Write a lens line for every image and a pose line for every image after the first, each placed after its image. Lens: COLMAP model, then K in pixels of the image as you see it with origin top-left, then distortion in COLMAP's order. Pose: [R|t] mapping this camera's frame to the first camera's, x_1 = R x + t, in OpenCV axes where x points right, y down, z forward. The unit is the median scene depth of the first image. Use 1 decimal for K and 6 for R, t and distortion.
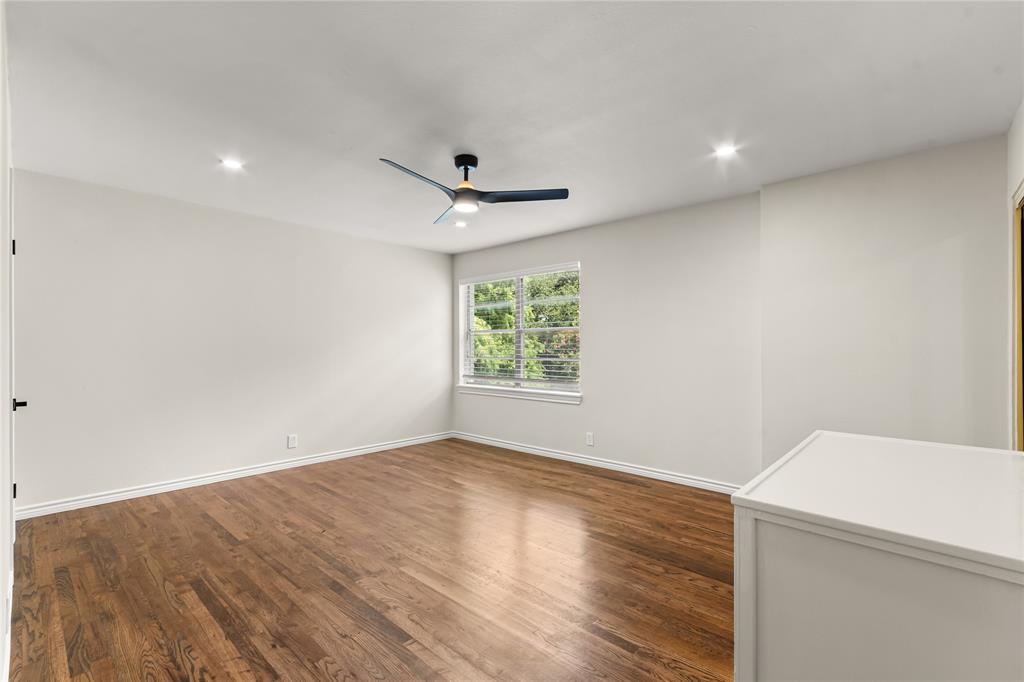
lens RADIAL K [[449.7, 0, 514.9], [0, 449.7, 340.0], [0, 0, 1]] dist [0.003439, -0.000017]
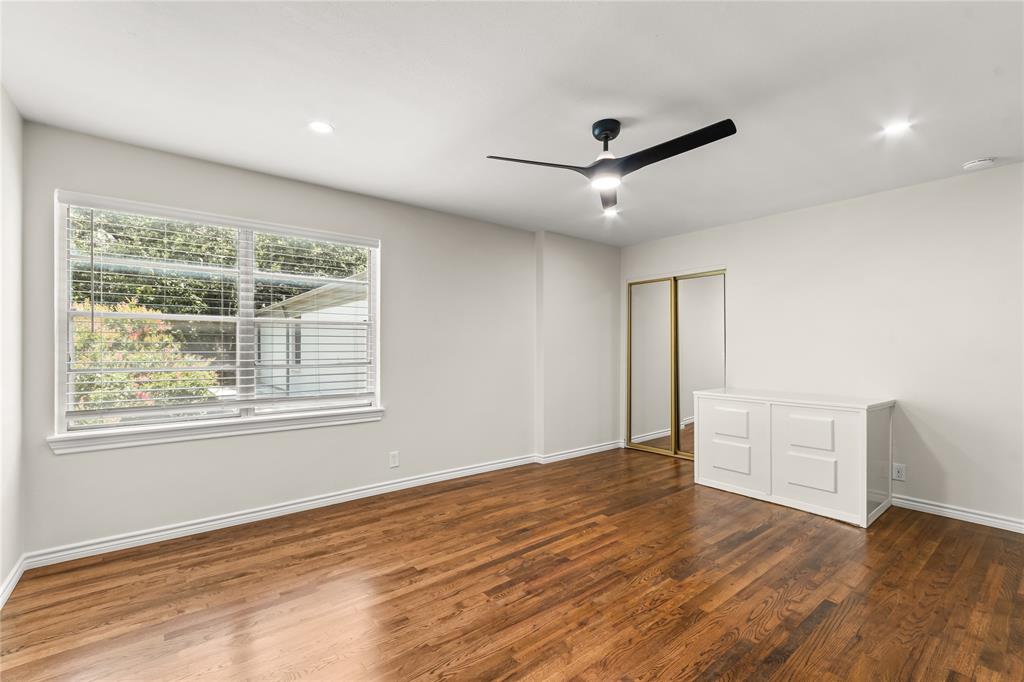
lens RADIAL K [[449.7, 0, 514.9], [0, 449.7, 340.0], [0, 0, 1]] dist [0.003439, -0.000017]
pose [[0.162939, 0.013687, 0.986541, -0.724771], [-0.015602, 0.999814, -0.011294, 0.009147], [-0.986513, -0.013551, 0.163122, 0.770667]]
